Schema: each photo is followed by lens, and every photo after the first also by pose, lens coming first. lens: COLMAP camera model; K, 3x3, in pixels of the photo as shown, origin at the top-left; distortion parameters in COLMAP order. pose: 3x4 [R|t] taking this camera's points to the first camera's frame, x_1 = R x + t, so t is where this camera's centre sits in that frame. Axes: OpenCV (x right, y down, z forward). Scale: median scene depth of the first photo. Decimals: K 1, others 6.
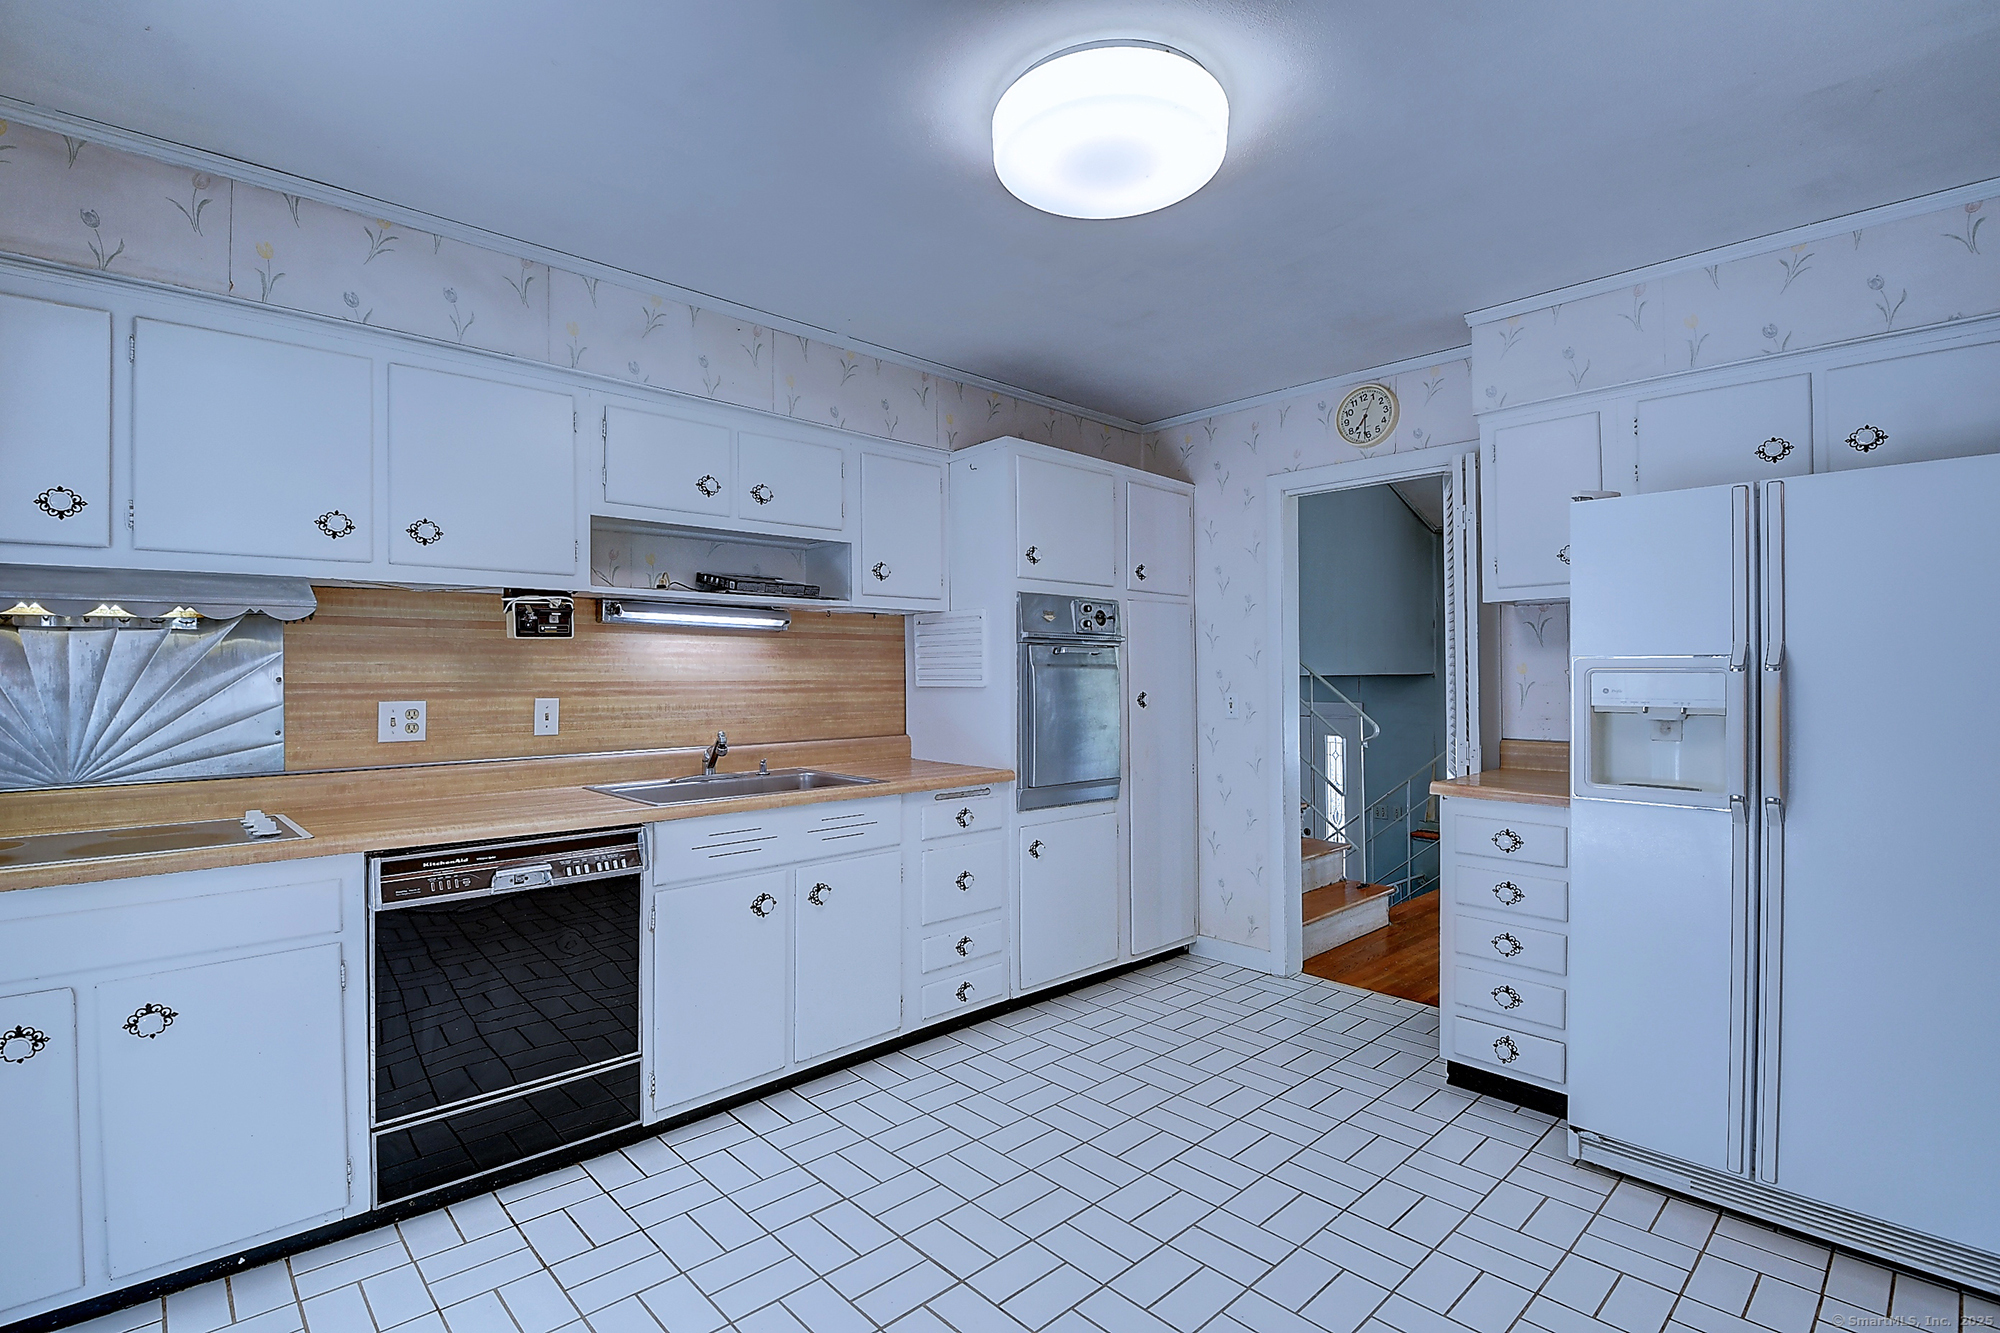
lens RADIAL K [[904.1, 0, 980.4], [0, 904.1, 667.1], [0, 0, 1]] dist [-0.029486, -0.003854]
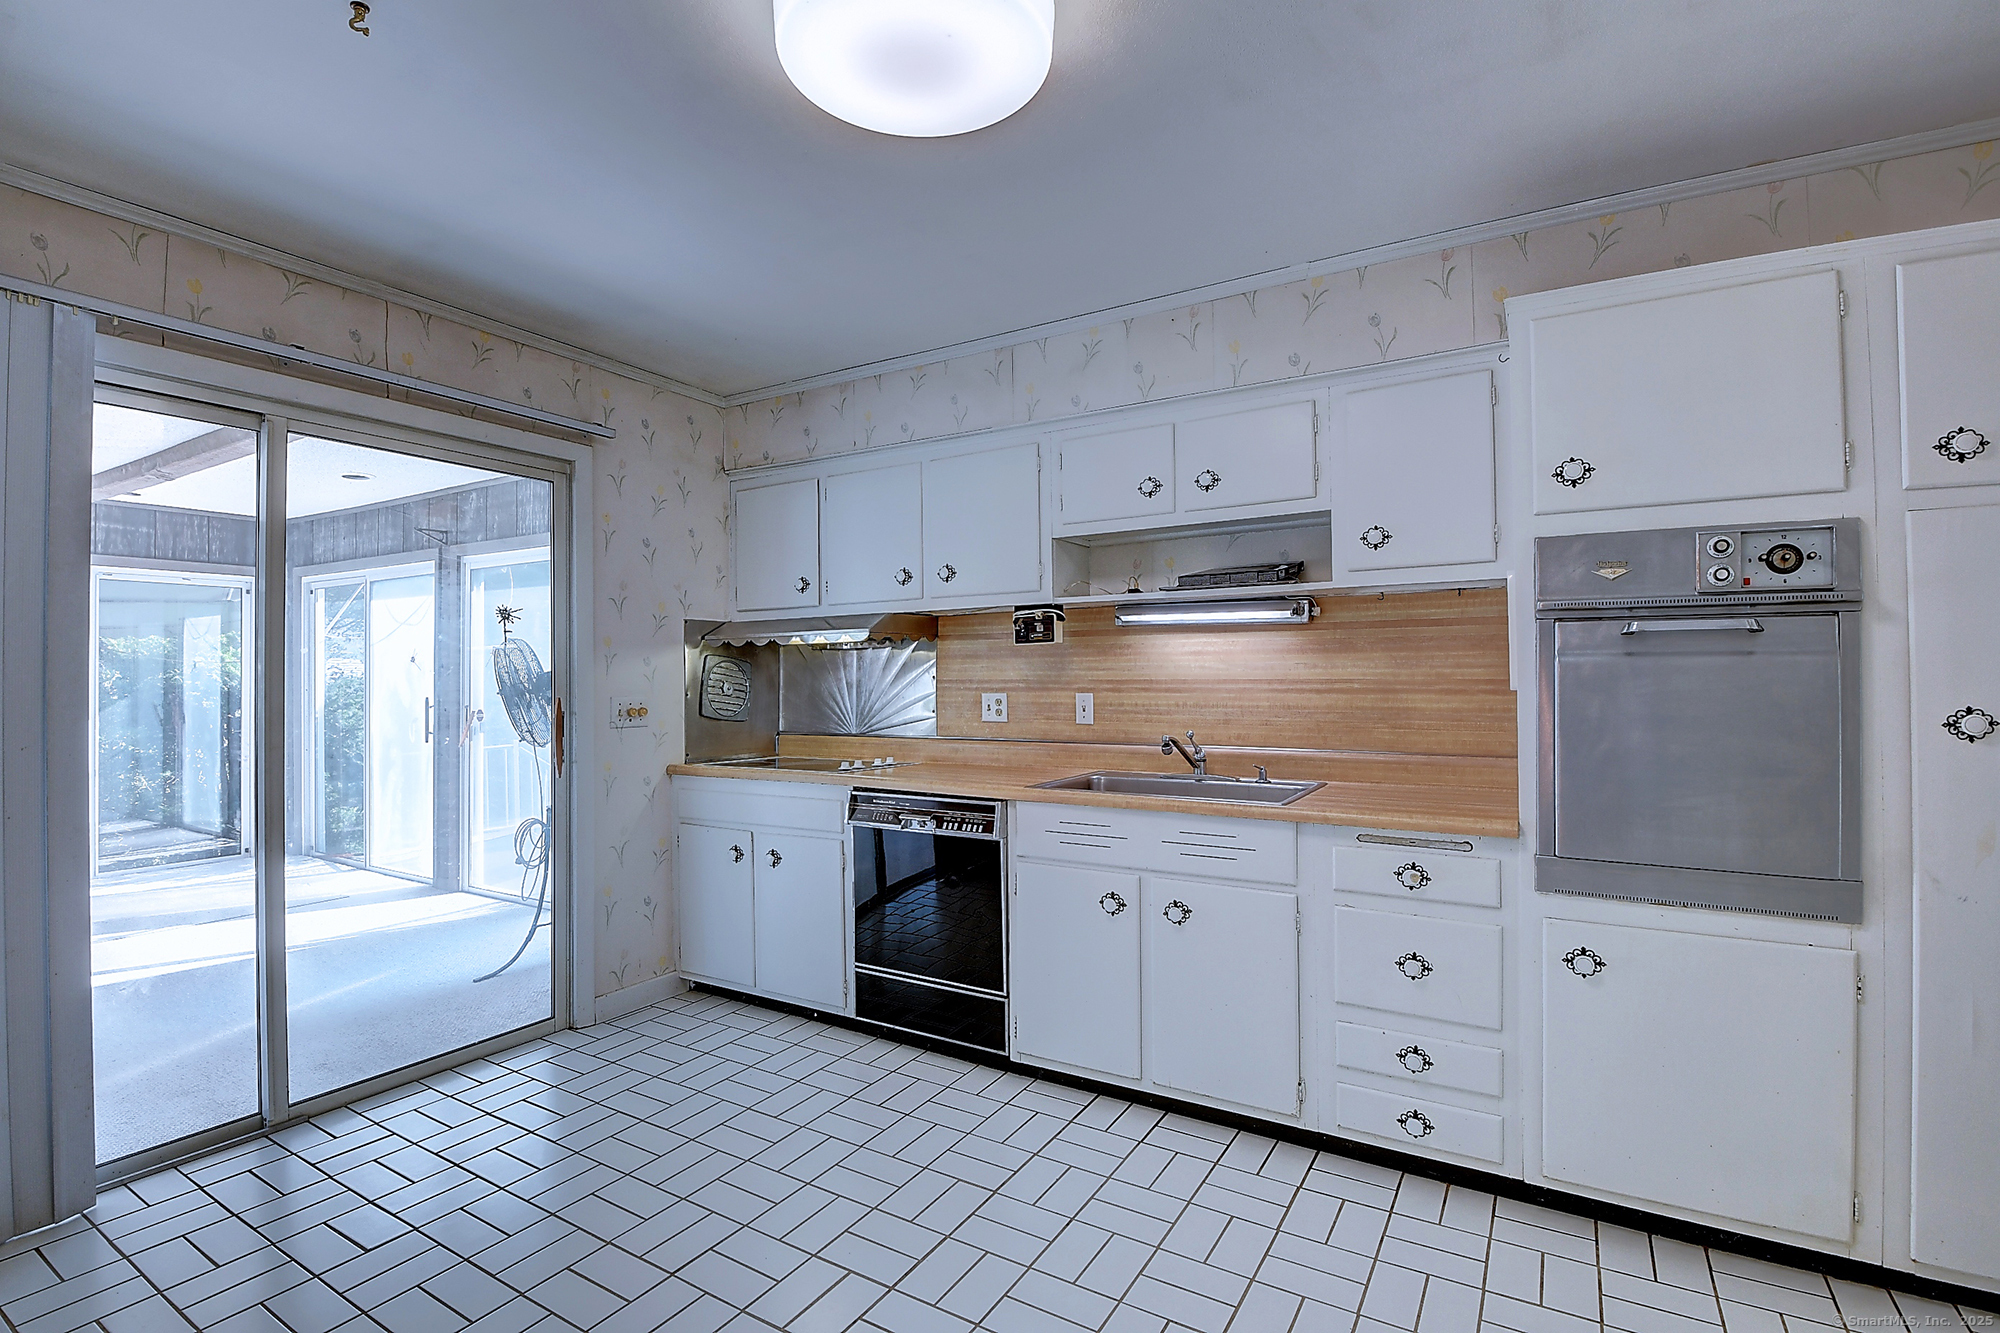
lens RADIAL K [[904.1, 0, 1003.7], [0, 904.1, 668.3], [0, 0, 1]] dist [-0.029486, -0.003854]
pose [[0.274282, -0.006866, -0.961625, 0.633064], [0.012485, 0.999916, -0.003578, 0.004634], [0.961568, -0.011024, 0.274344, 0.563789]]
